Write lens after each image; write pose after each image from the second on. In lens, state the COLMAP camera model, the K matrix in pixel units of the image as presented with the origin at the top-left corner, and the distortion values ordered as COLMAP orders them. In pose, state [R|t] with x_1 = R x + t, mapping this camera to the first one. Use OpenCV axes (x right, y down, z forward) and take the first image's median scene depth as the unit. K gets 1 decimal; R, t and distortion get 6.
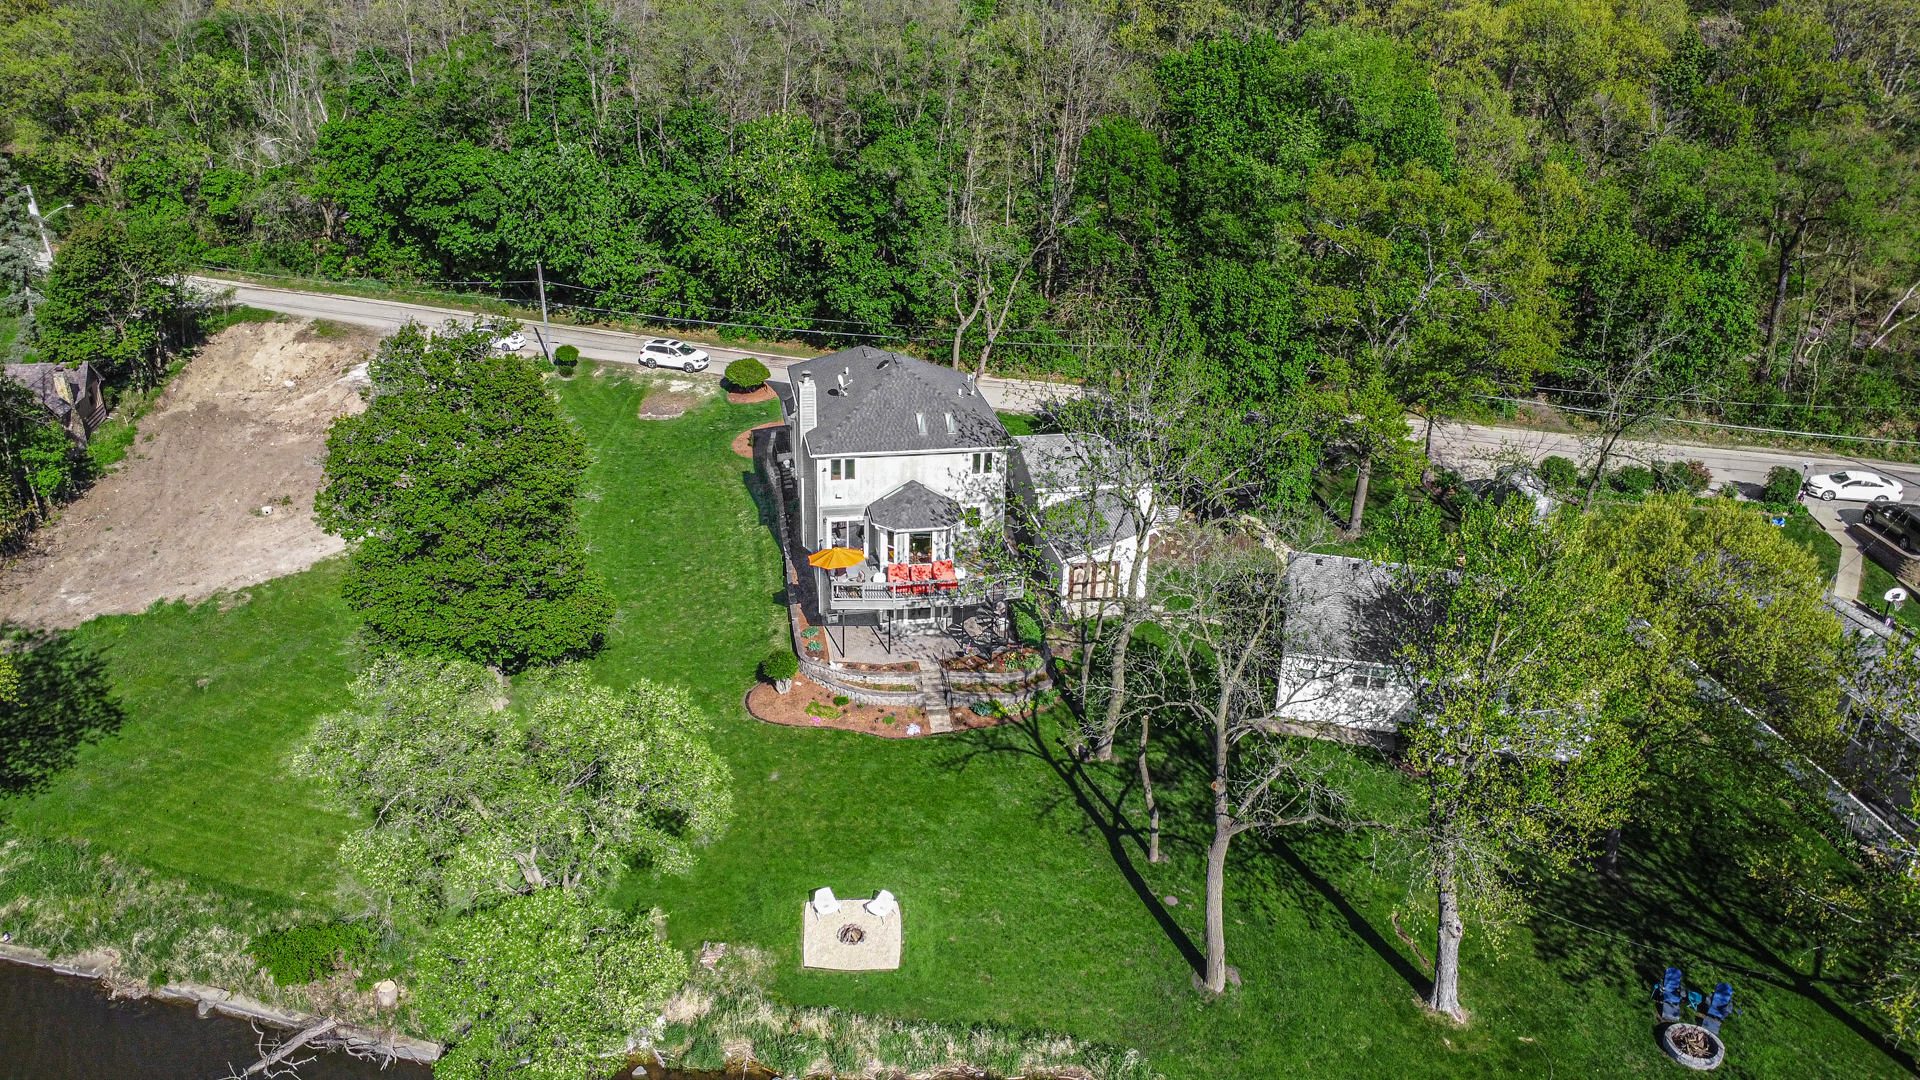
lens RADIAL K [[1410.2, 0, 931.1], [0, 1410.2, 530.0], [0, 0, 1]] dist [-0.026957, -0.006637]
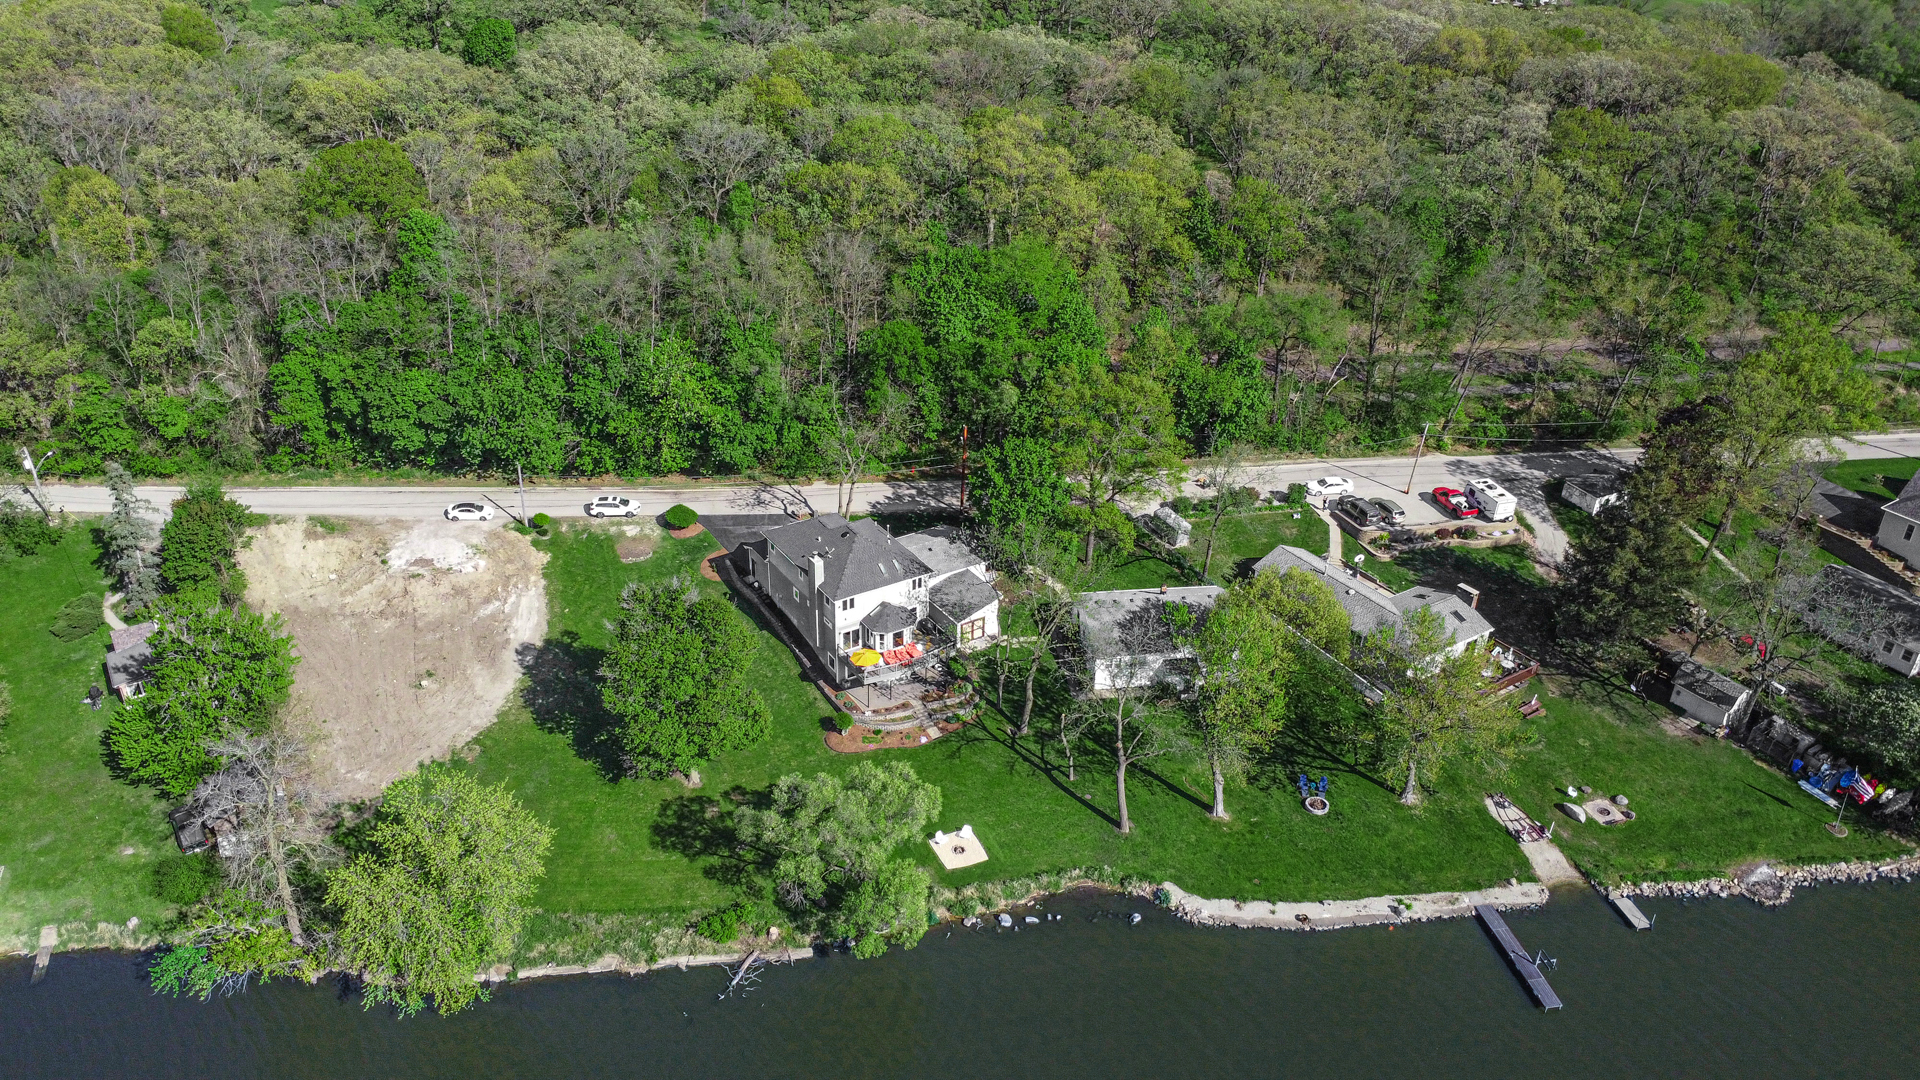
lens RADIAL K [[1410.2, 0, 942.6], [0, 1410.2, 523.8], [0, 0, 1]] dist [-0.026957, -0.006637]
pose [[0.931700, -0.179059, 0.316028, -0.494414], [0.153560, 0.982647, 0.104041, -0.309107], [-0.329174, -0.048406, 0.943028, -0.708197]]
